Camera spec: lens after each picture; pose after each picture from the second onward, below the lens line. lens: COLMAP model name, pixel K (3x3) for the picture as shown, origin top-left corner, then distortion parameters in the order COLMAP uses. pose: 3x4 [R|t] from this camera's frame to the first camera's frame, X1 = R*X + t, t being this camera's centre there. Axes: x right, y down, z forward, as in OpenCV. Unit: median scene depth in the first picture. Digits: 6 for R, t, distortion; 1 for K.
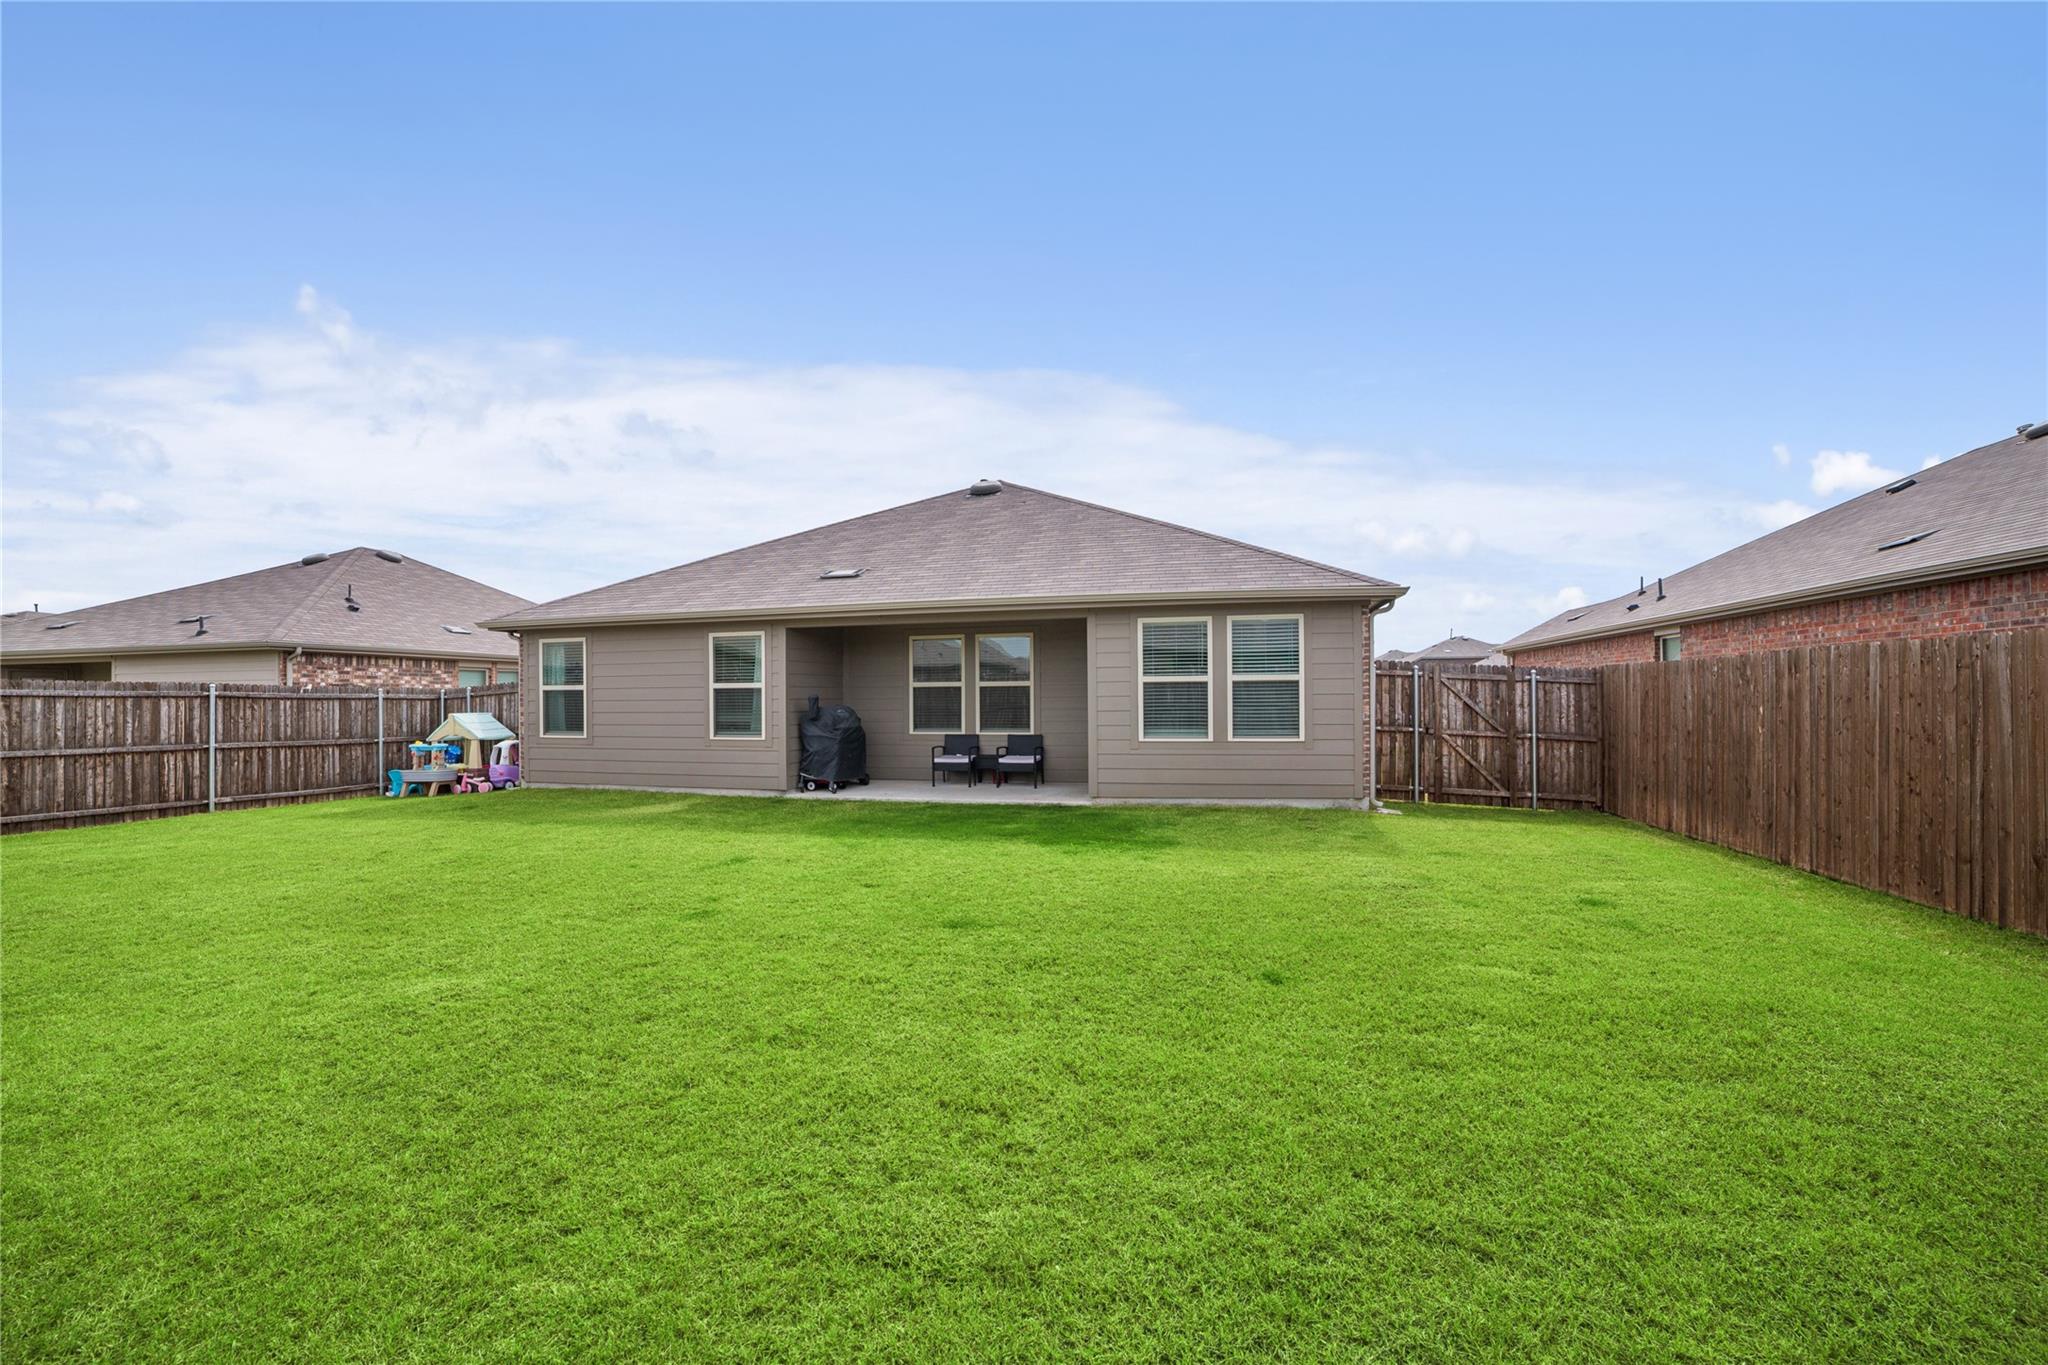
lens RADIAL K [[867.9, 0, 1017.5], [0, 867.9, 692.6], [0, 0, 1]] dist [-0.095210, 0.040153]
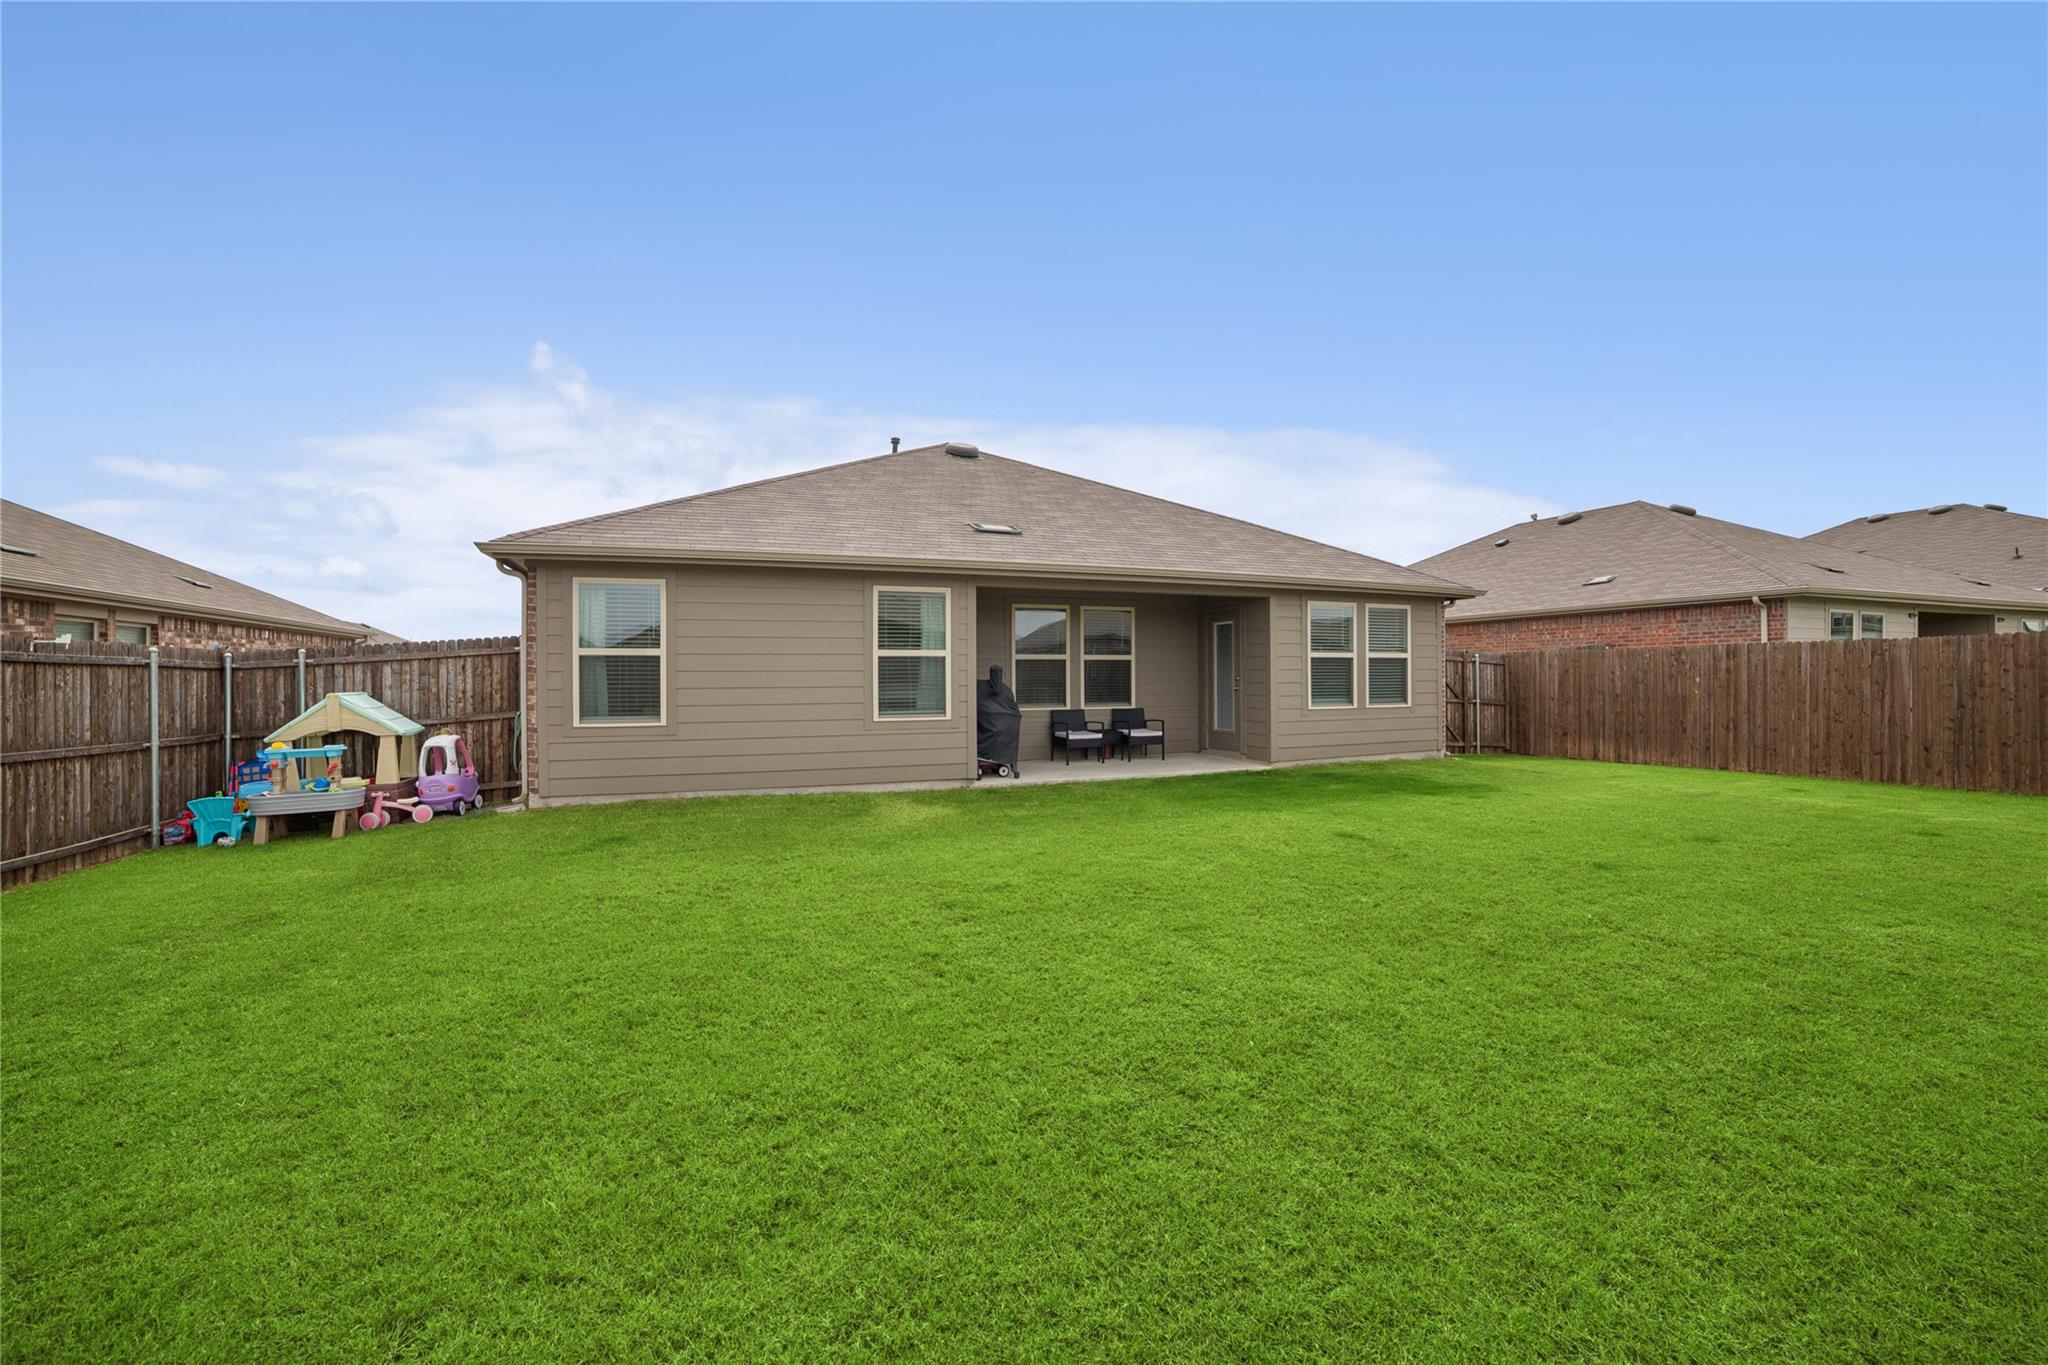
lens RADIAL K [[867.9, 0, 1017.5], [0, 867.9, 692.6], [0, 0, 1]] dist [-0.095210, 0.040153]
pose [[0.802185, -0.006163, 0.597044, -0.723201], [-0.003794, 0.999874, 0.015419, 0.015745], [-0.597064, -0.014634, 0.802060, 0.286125]]
